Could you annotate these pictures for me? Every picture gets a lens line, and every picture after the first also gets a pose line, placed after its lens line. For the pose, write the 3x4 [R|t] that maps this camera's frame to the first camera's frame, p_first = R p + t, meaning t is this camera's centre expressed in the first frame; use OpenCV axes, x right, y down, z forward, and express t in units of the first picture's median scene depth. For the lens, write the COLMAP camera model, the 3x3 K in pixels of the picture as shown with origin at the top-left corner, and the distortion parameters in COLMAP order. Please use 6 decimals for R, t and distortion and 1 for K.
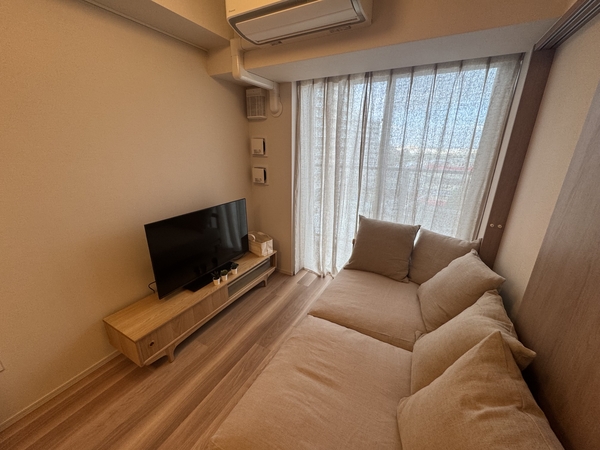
lens RADIAL K [[238.0, 0, 299.6], [0, 238.0, 225.4], [0, 0, 1]] dist [-0.001698, -0.000320]
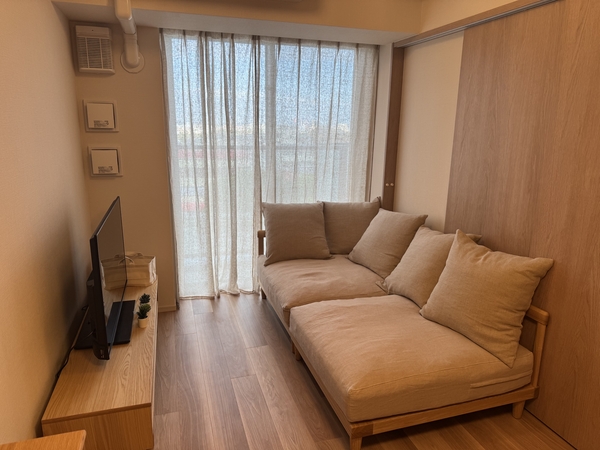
lens RADIAL K [[422.0, 0, 300.0], [0, 422.0, 224.7], [0, 0, 1]] dist [0.001105, -0.000115]
pose [[0.691915, -0.166992, 0.702401, -0.705195], [0.220267, 0.975326, 0.014900, 0.048773], [-0.687558, 0.144407, 0.711625, -0.112092]]
